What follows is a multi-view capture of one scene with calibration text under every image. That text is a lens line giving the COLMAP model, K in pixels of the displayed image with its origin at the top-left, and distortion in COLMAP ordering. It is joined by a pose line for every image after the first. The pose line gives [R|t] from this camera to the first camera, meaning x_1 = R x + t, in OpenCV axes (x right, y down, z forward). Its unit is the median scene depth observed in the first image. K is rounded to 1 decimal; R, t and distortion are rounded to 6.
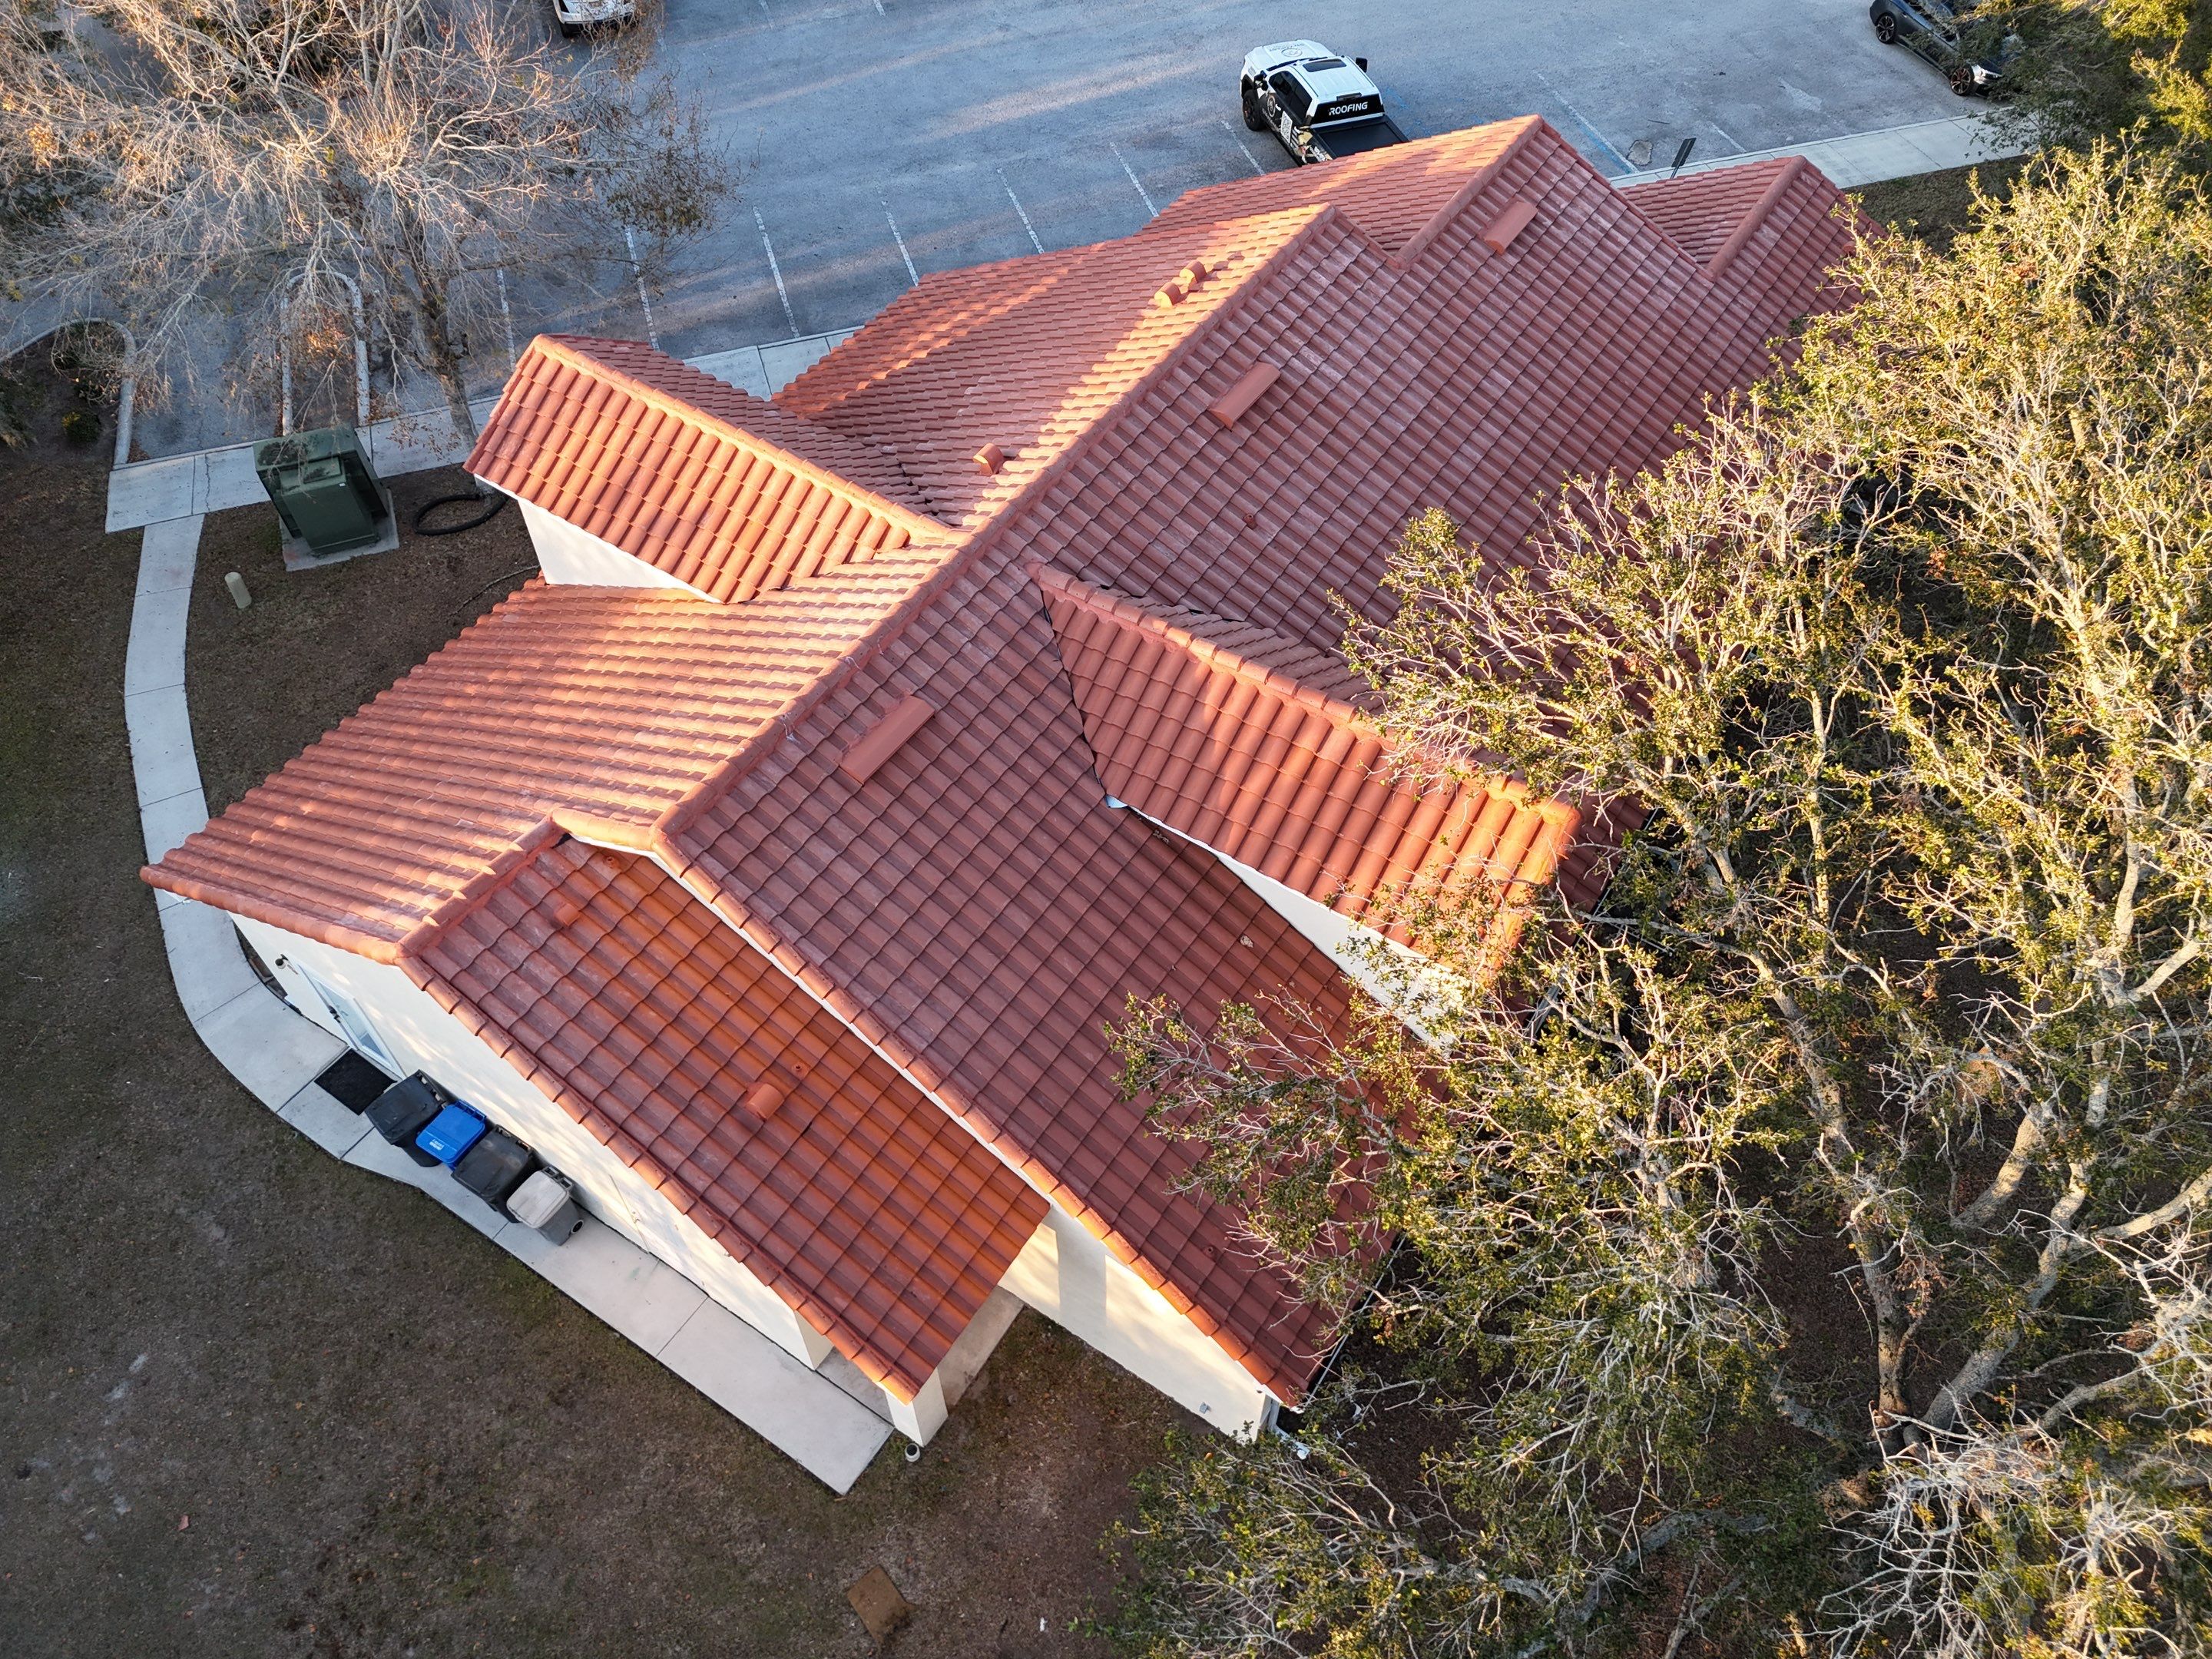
lens RADIAL K [[1625.2, 0, 1119.4], [0, 1625.2, 834.9], [0, 0, 1]] dist [0.063889, -0.044536]
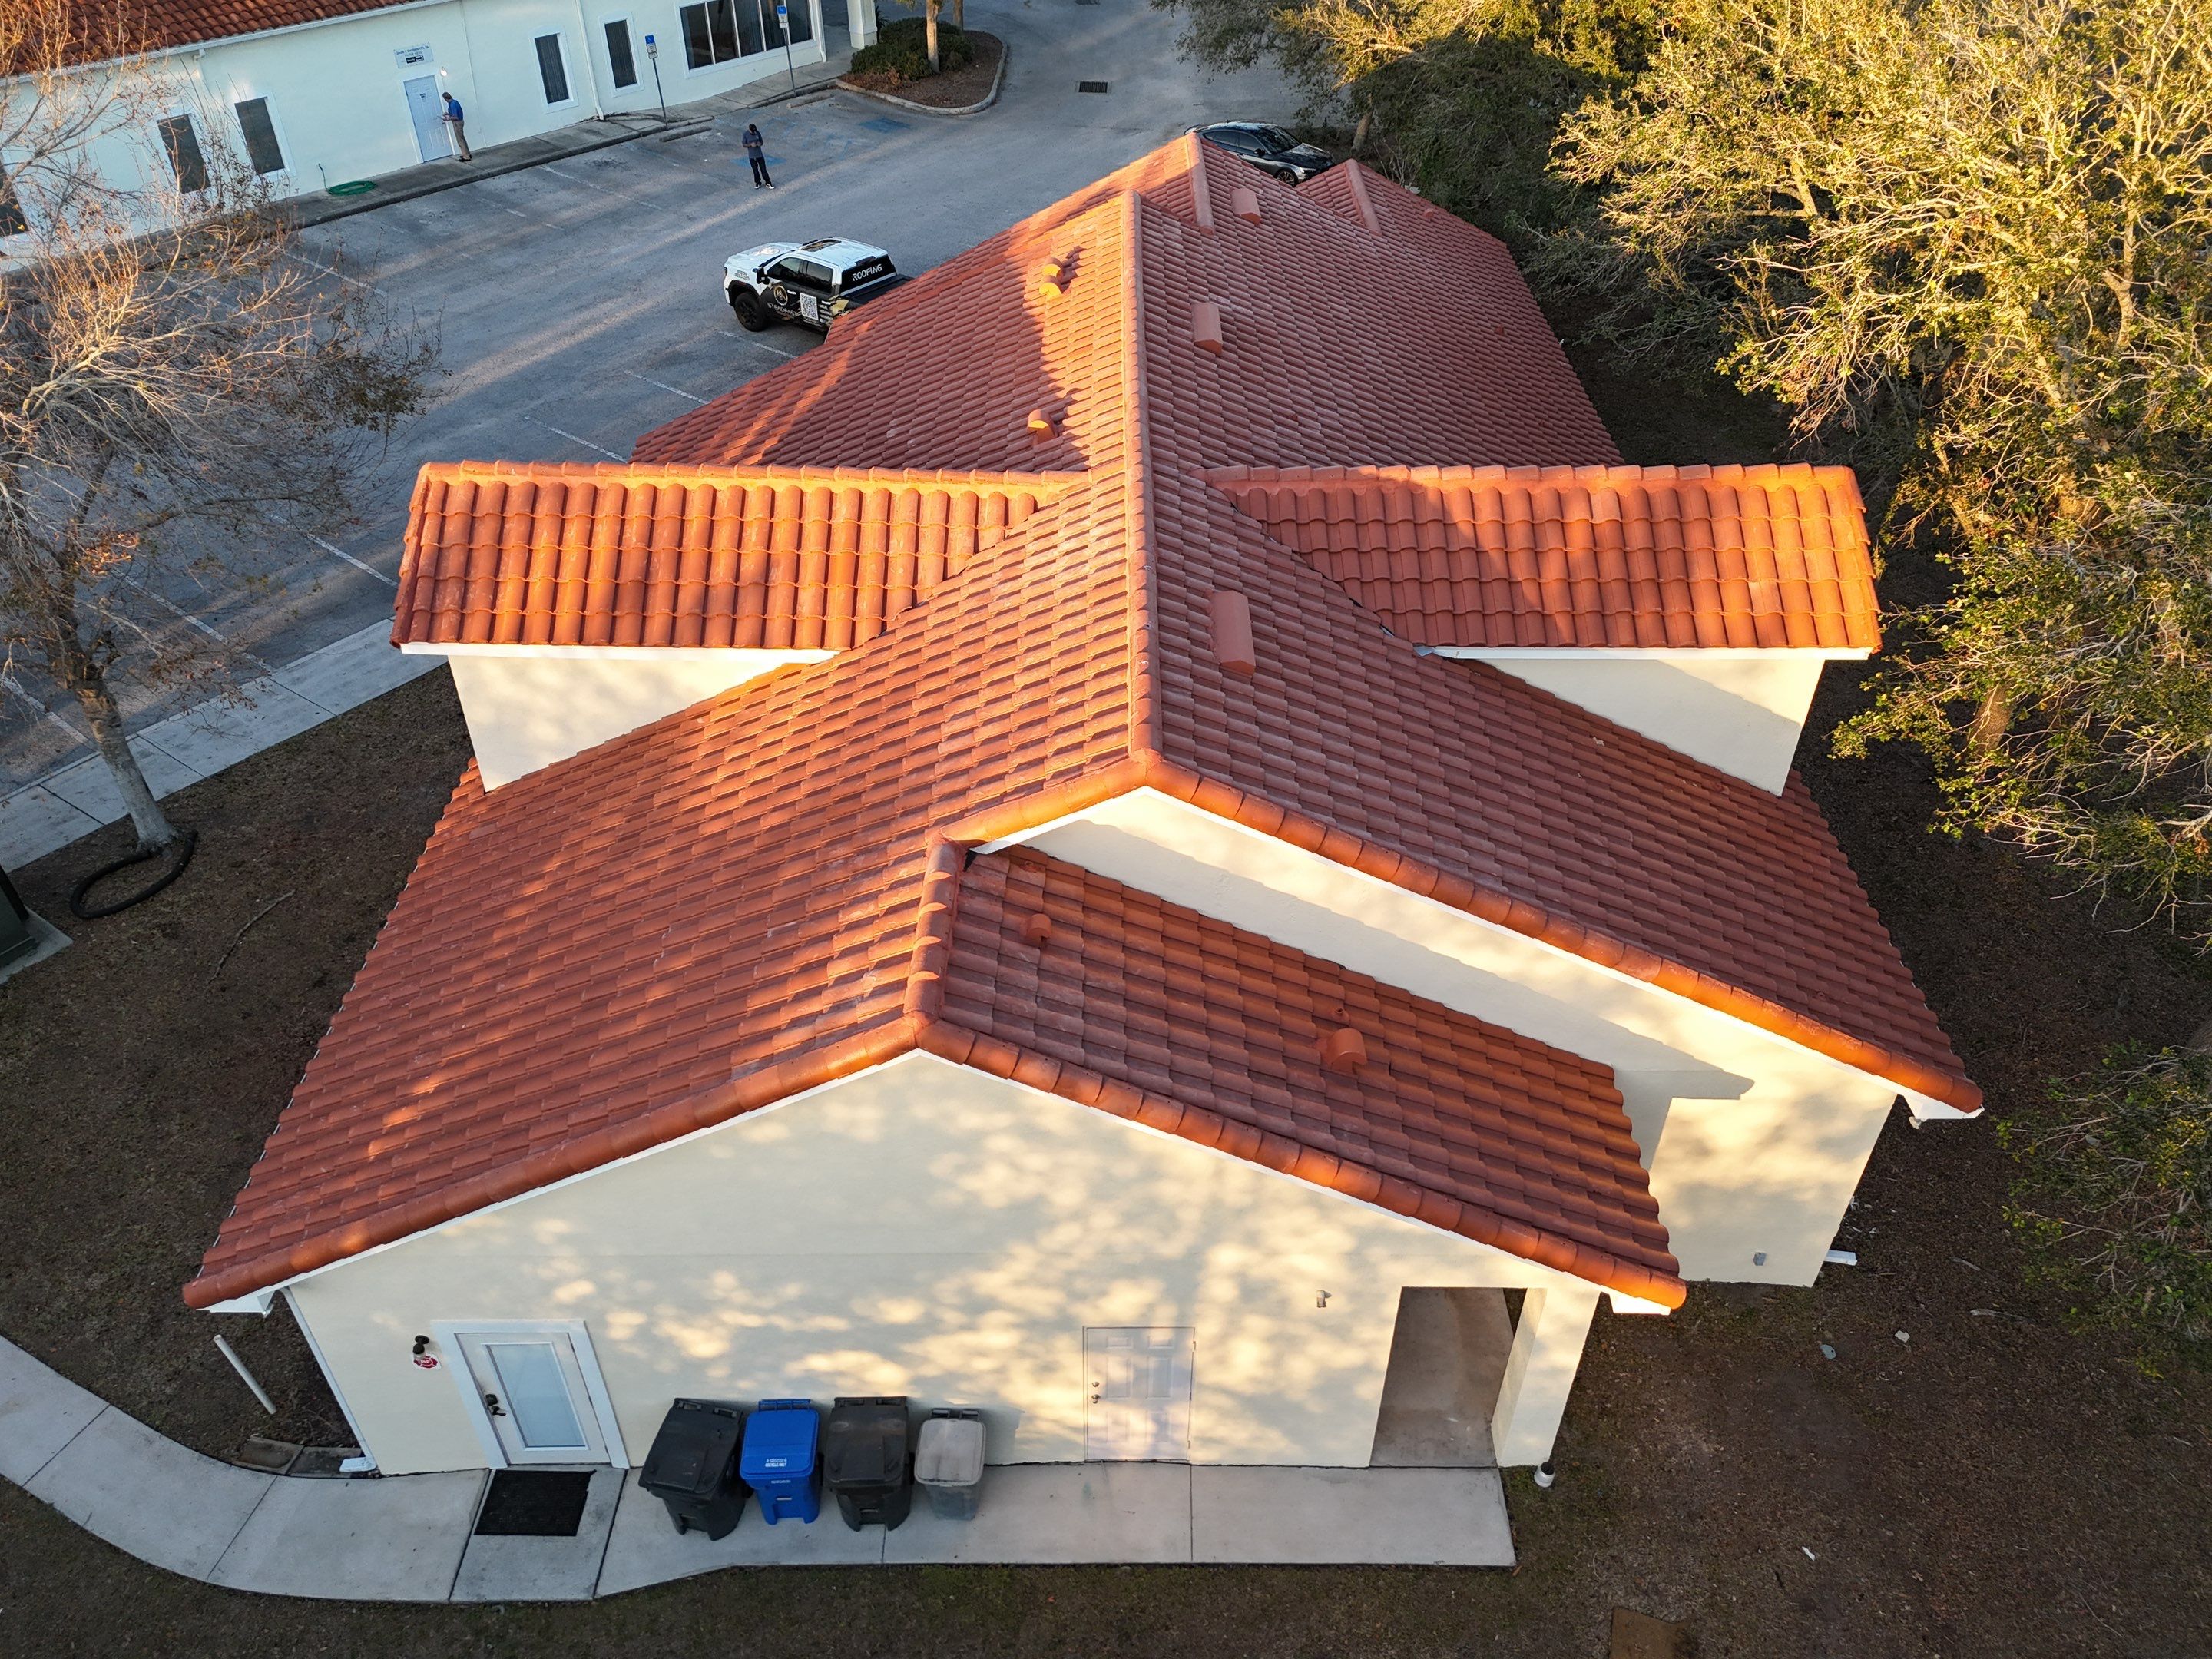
lens RADIAL K [[1625.2, 0, 1115.3], [0, 1625.2, 825.8], [0, 0, 1]] dist [0.063889, -0.044536]
pose [[0.832554, -0.339917, 0.437390, -0.513790], [0.428595, 0.895510, -0.119868, 0.092022], [-0.350942, 0.287260, 0.891247, 0.247467]]
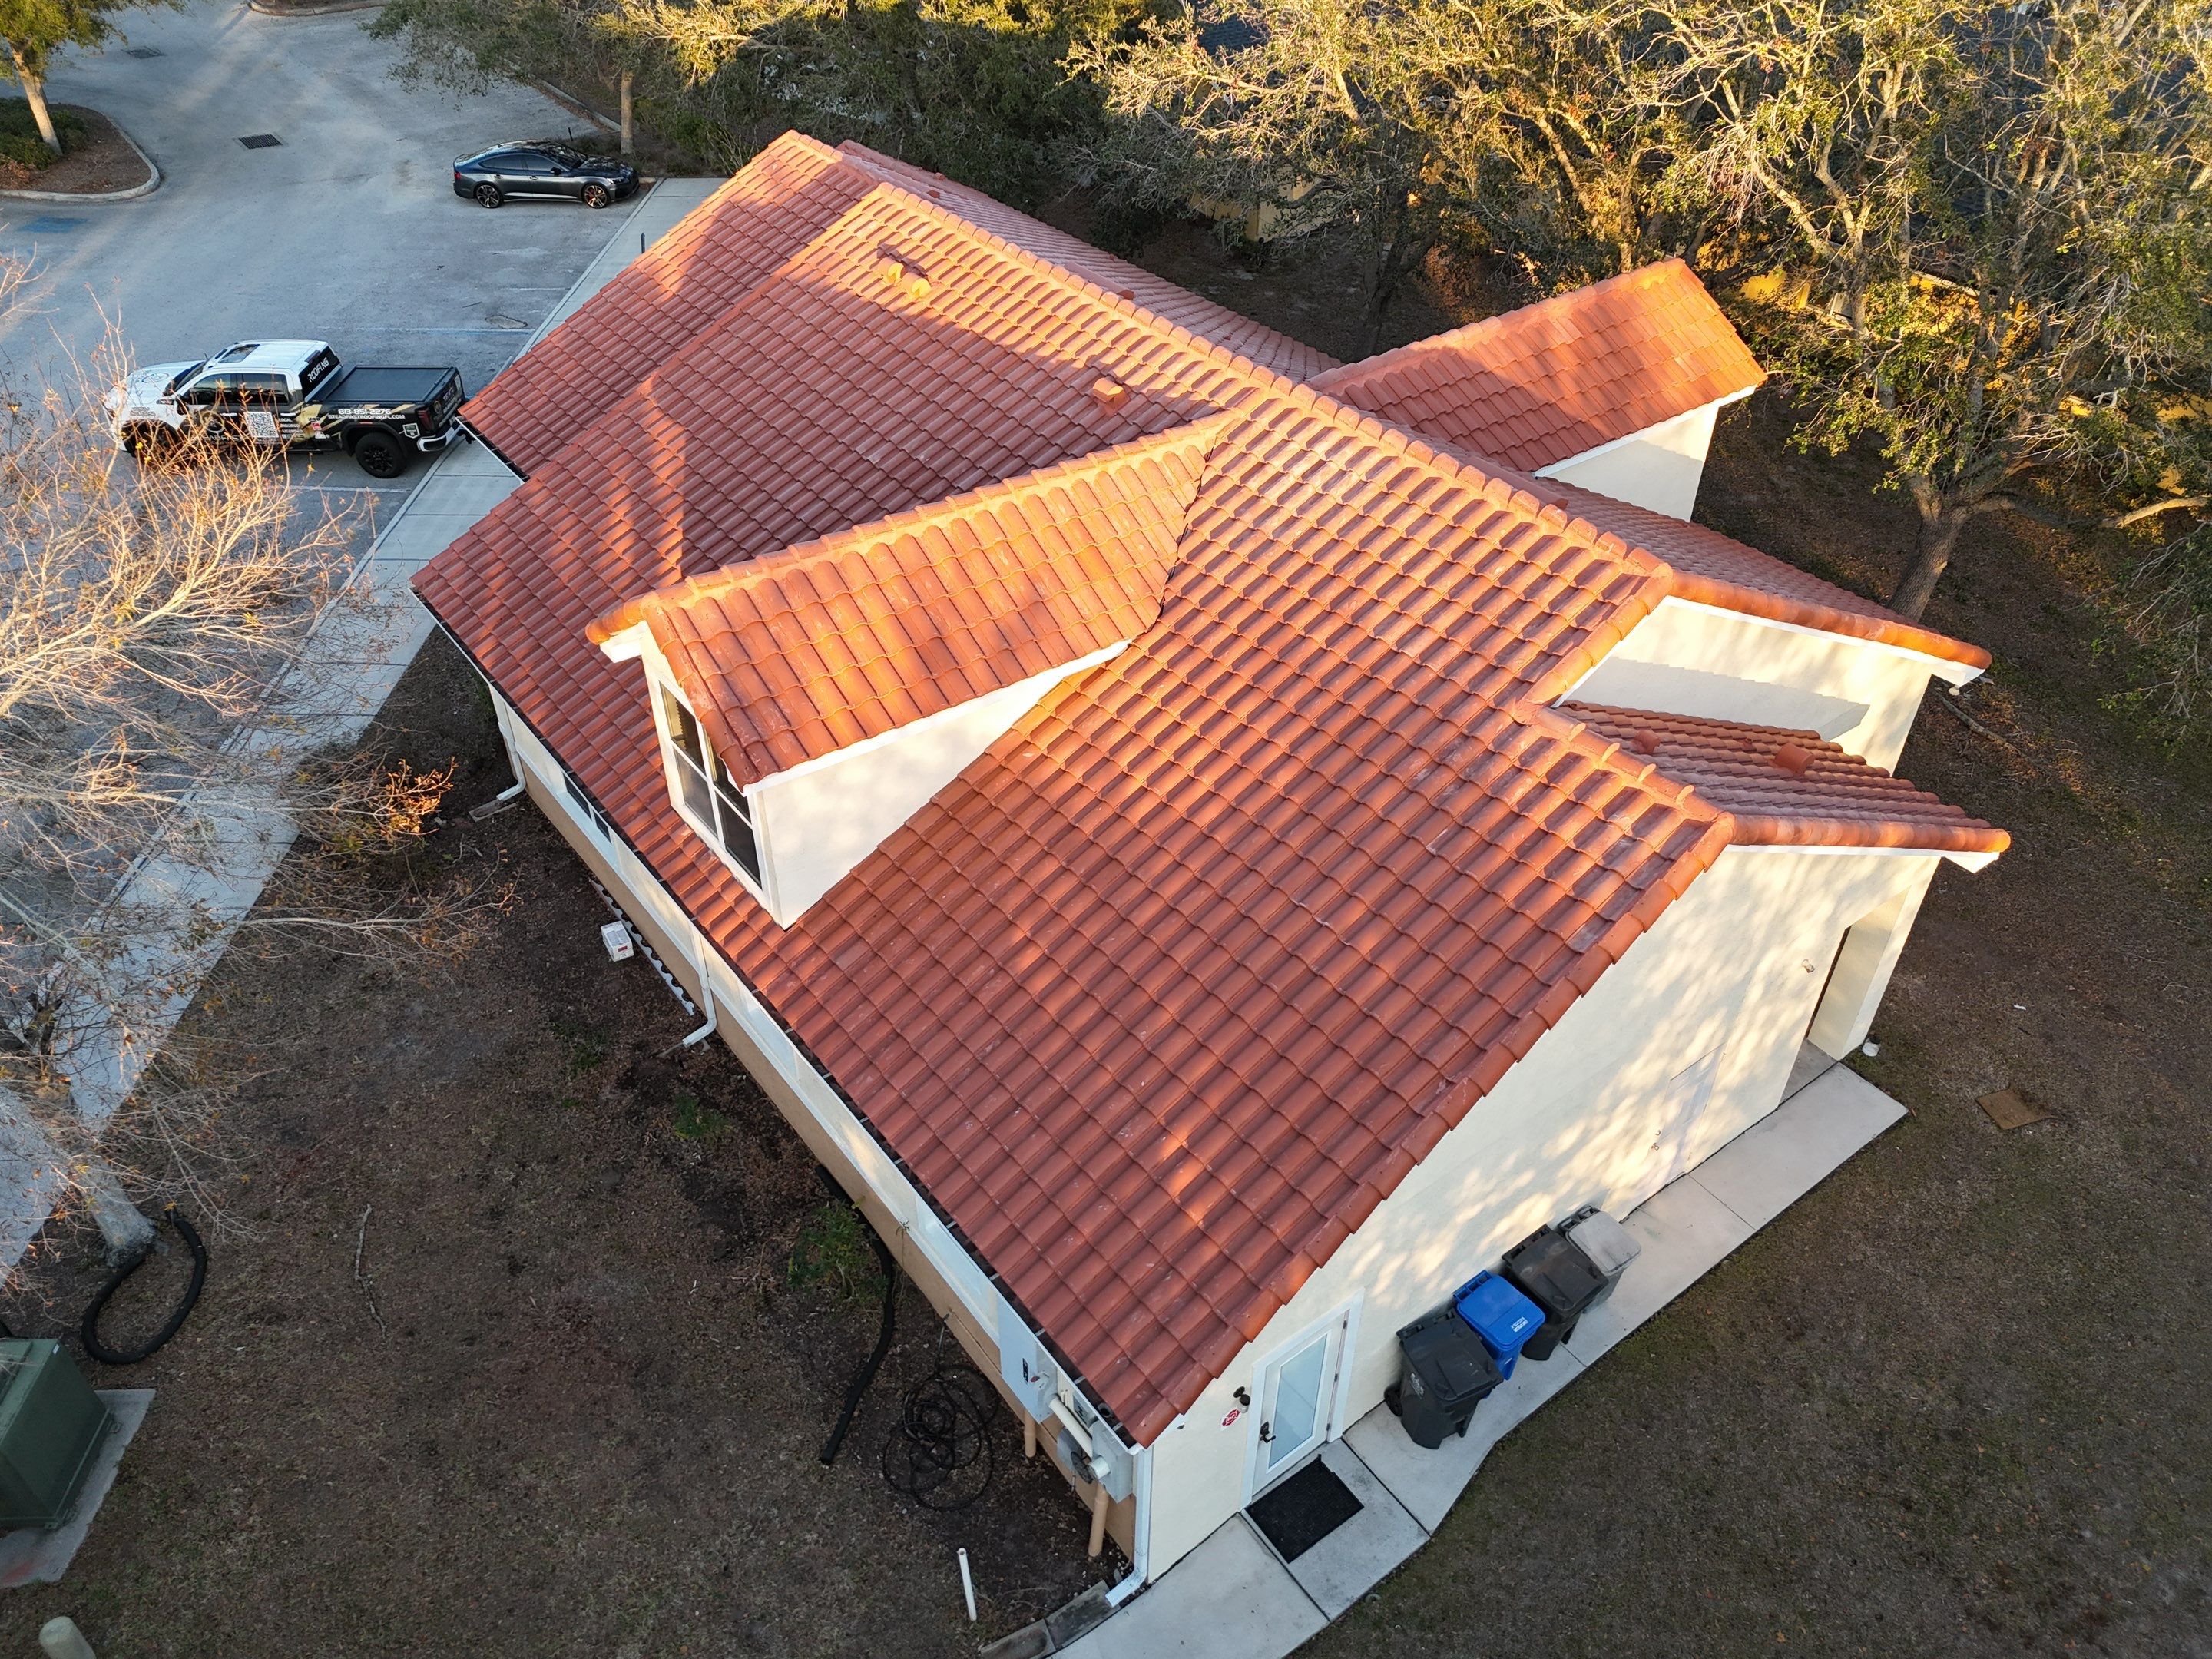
lens RADIAL K [[1625.2, 0, 1114.7], [0, 1625.2, 831.4], [0, 0, 1]] dist [0.063889, -0.044536]
pose [[0.327836, -0.584033, 0.742582, -0.913398], [0.730521, 0.655127, 0.192739, -0.244461], [-0.599052, 0.479285, 0.641423, 0.522731]]
